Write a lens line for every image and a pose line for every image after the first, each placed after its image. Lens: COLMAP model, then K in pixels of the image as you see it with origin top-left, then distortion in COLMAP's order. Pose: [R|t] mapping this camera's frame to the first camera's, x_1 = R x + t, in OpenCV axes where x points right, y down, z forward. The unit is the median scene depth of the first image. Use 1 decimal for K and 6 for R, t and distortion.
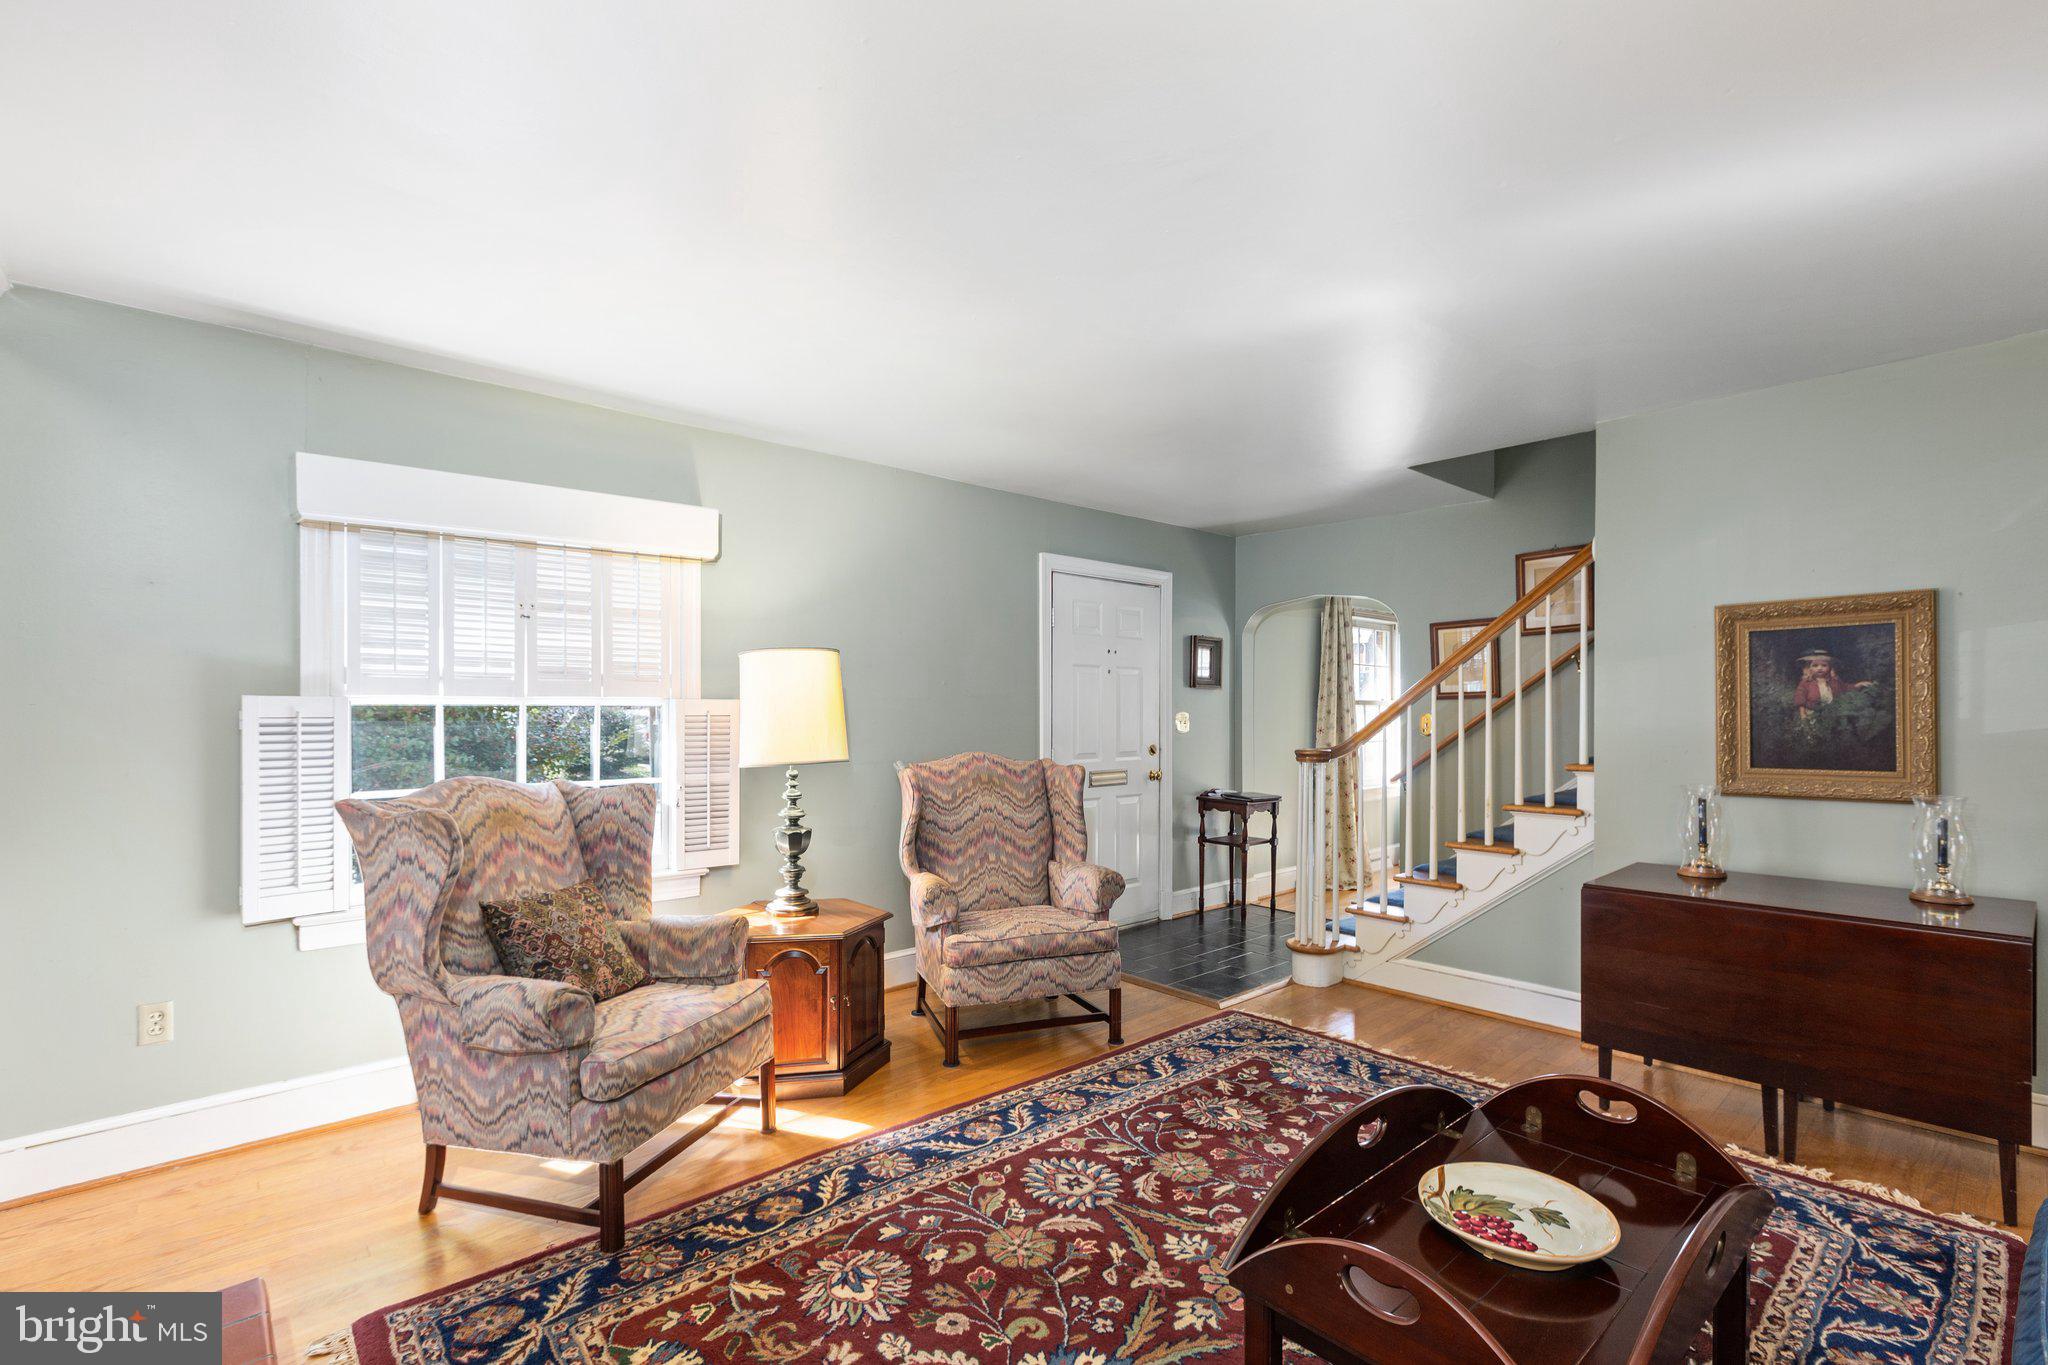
lens RADIAL K [[926.2, 0, 1041.7], [0, 926.2, 729.4], [0, 0, 1]] dist [0.000342, -0.000329]
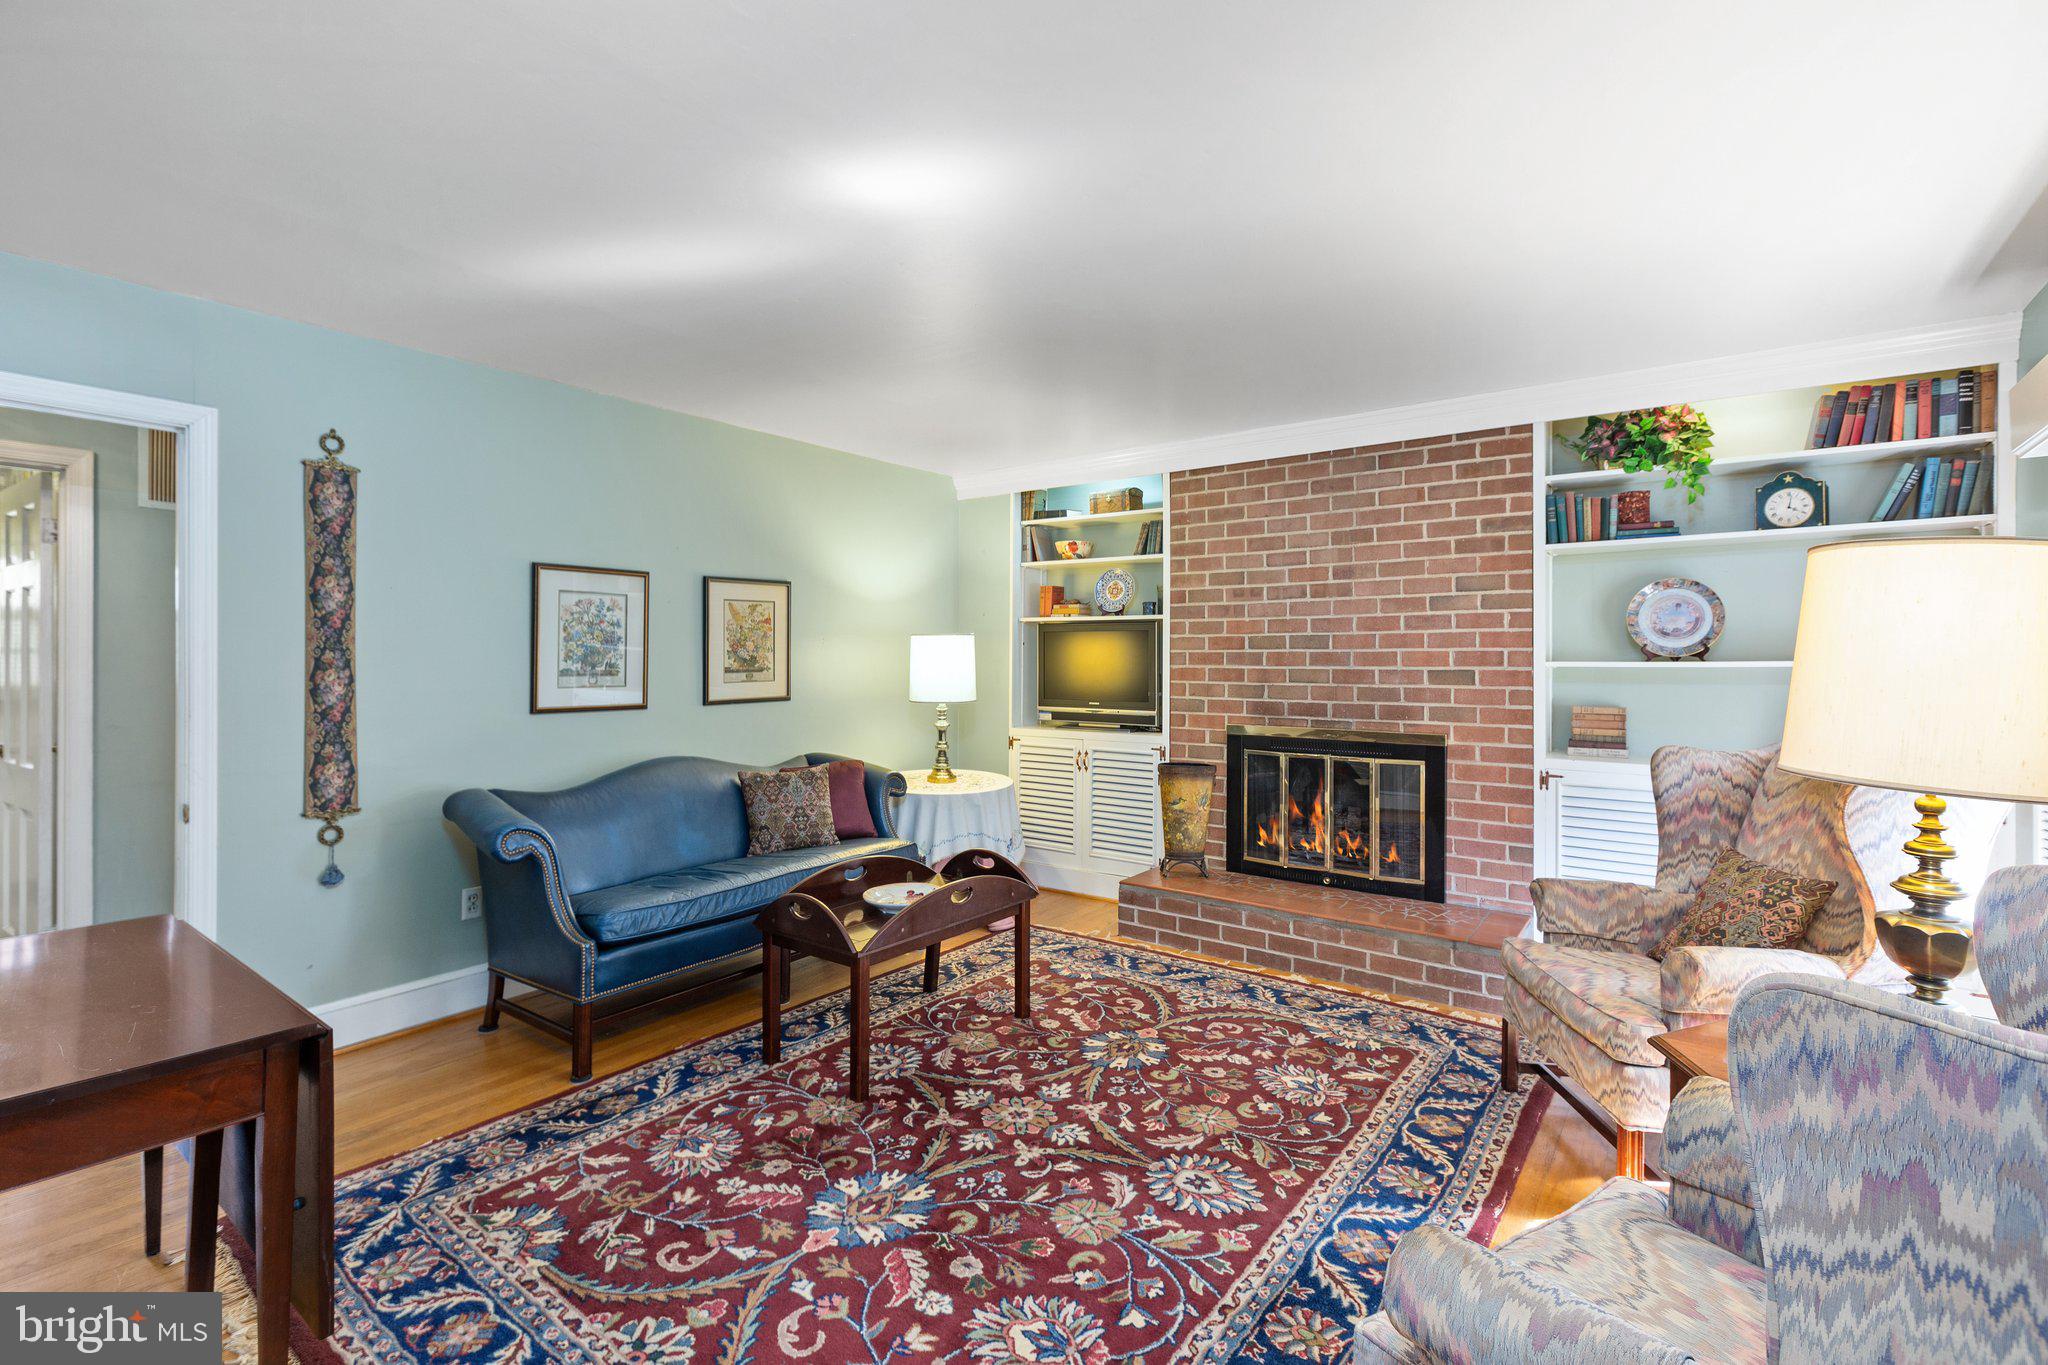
lens RADIAL K [[926.2, 0, 1005.7], [0, 926.2, 664.1], [0, 0, 1]] dist [0.000342, -0.000329]
pose [[-0.987275, -0.000896, -0.159018, 0.349064], [-0.005497, 0.999579, 0.028496, -0.044672], [0.158925, 0.029007, -0.986864, 1.759377]]
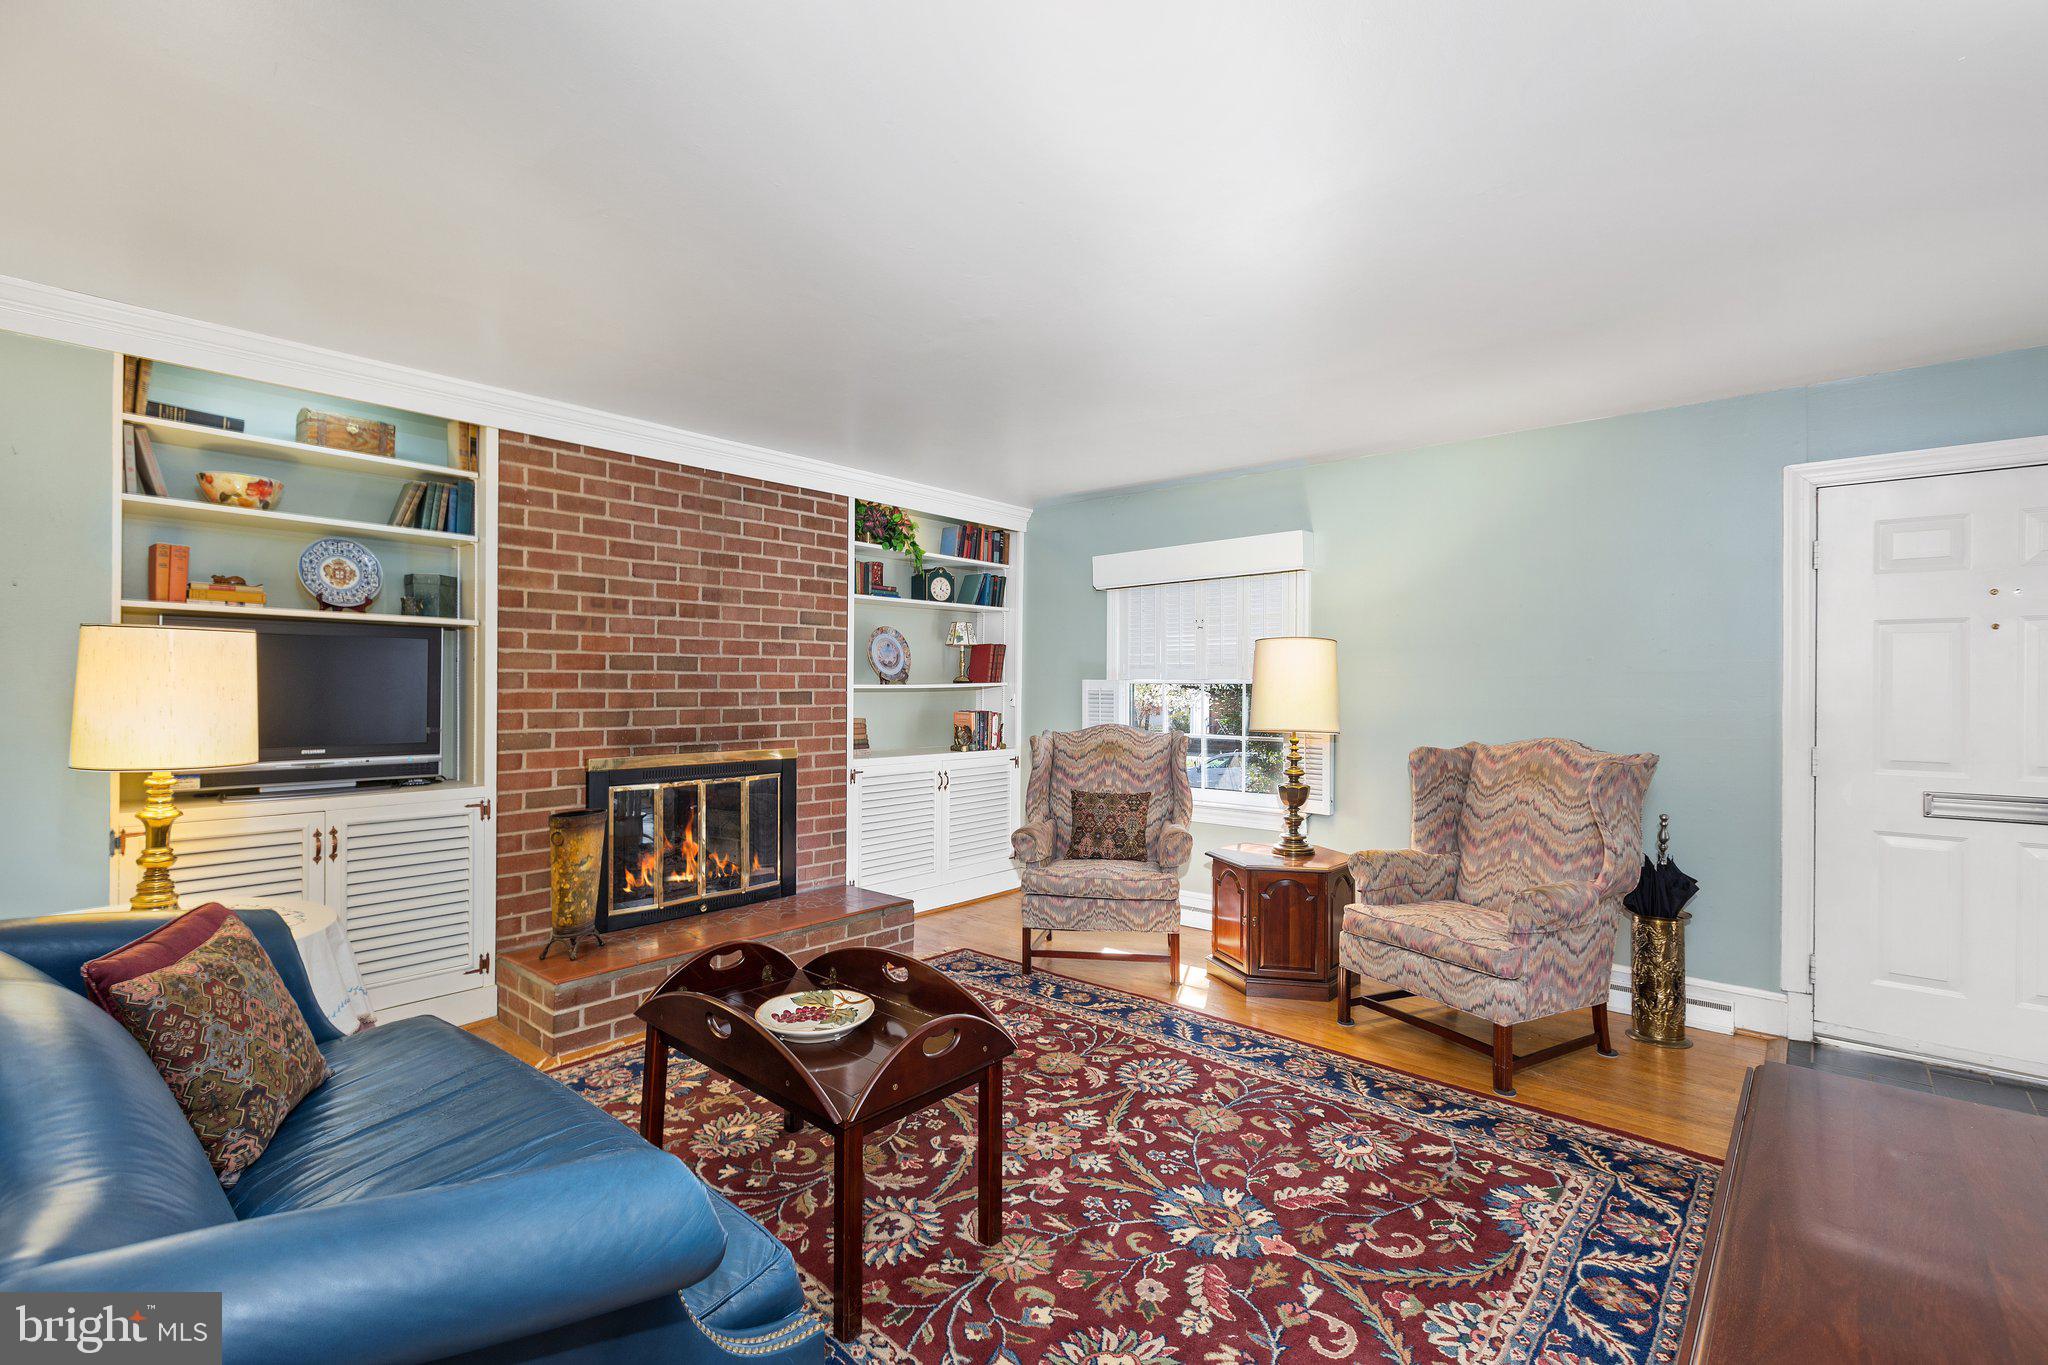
lens RADIAL K [[926.2, 0, 1036.5], [0, 926.2, 694.4], [0, 0, 1]] dist [0.000342, -0.000329]
pose [[0.111139, 0.010187, -0.993753, 1.159160], [-0.026592, 0.999620, 0.007273, -0.015736], [0.993449, 0.025617, 0.111368, 0.658638]]
